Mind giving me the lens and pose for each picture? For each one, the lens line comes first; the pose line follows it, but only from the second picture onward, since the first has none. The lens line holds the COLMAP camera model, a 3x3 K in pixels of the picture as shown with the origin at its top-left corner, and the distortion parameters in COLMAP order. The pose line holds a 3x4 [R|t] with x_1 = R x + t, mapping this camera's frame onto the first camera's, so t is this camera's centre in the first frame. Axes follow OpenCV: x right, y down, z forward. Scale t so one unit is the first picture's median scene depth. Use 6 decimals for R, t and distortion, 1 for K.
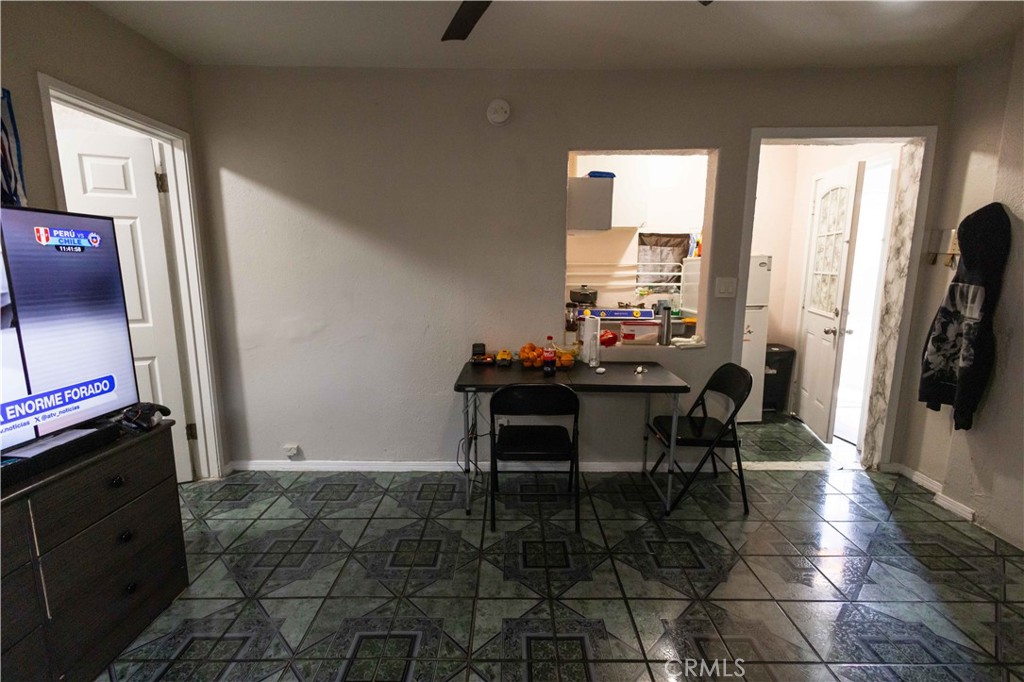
lens RADIAL K [[470.6, 0, 511.5], [0, 470.6, 342.9], [0, 0, 1]] dist [0.013256, -0.000676]
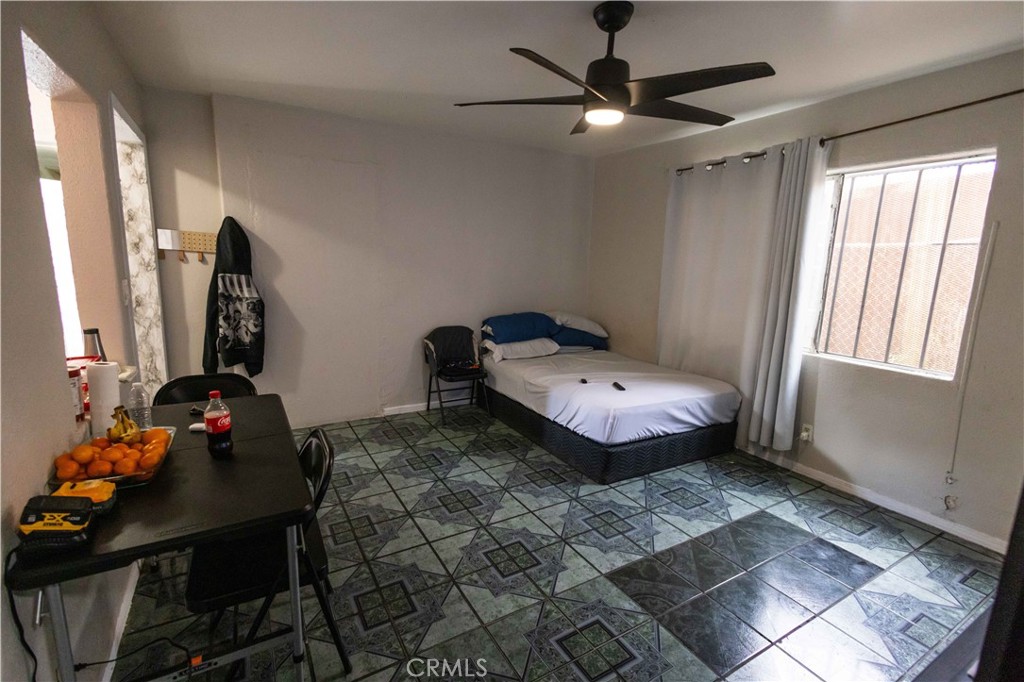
lens RADIAL K [[470.6, 0, 511.8], [0, 470.6, 340.5], [0, 0, 1]] dist [0.013256, -0.000676]
pose [[-0.503257, -0.166627, 0.847920, -0.614990], [0.120410, 0.958139, 0.259753, -0.190308], [-0.855707, 0.232821, -0.462126, 0.945357]]
